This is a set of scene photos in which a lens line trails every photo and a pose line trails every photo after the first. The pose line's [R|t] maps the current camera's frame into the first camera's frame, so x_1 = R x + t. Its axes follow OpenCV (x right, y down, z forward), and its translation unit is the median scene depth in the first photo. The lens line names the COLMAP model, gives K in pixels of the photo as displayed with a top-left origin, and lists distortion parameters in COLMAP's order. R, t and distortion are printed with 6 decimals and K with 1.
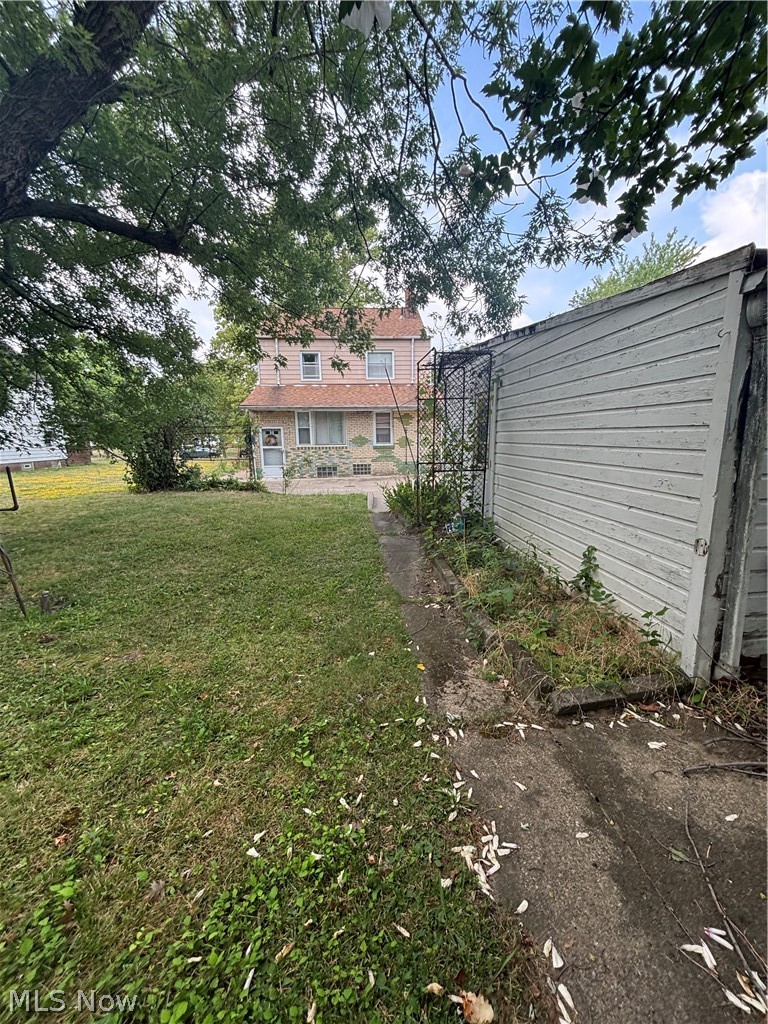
lens RADIAL K [[412.9, 0, 387.1], [0, 412.9, 511.3], [0, 0, 1]] dist [-0.001569, -0.000061]
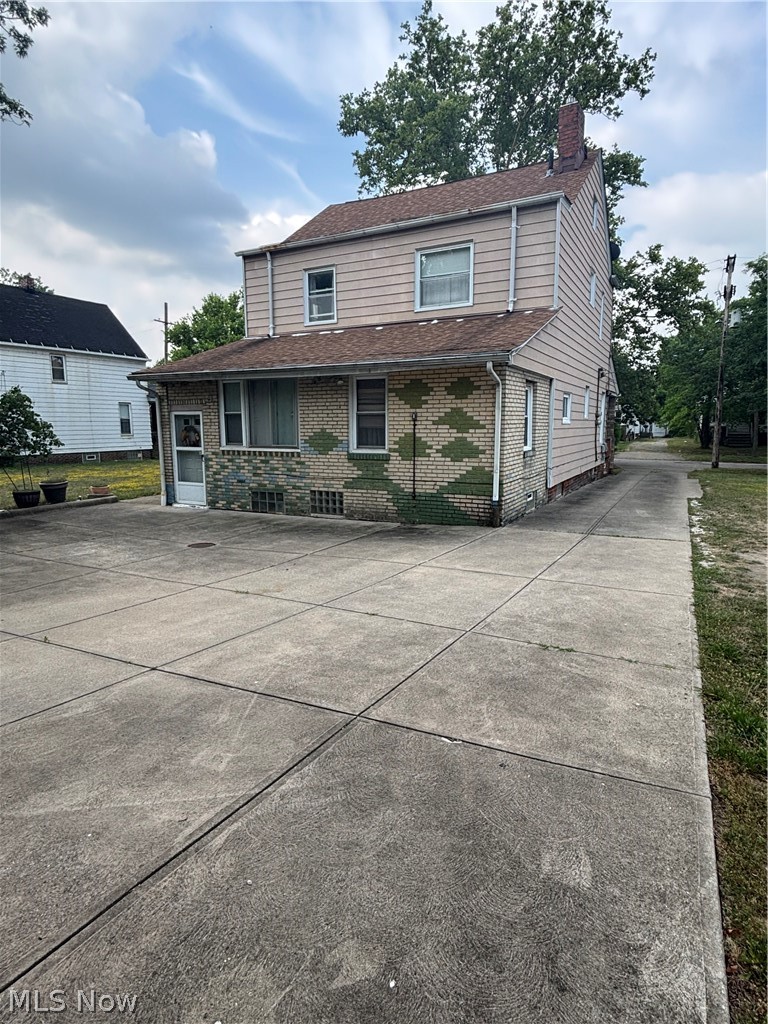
lens RADIAL K [[568.4, 0, 384.6], [0, 568.4, 511.3], [0, 0, 1]] dist [0.001269, 0.000044]
pose [[0.830122, 0.096002, -0.549255, 0.348096], [-0.106250, 0.994252, 0.013199, -0.107427], [0.547365, 0.047401, 0.835551, 0.502685]]
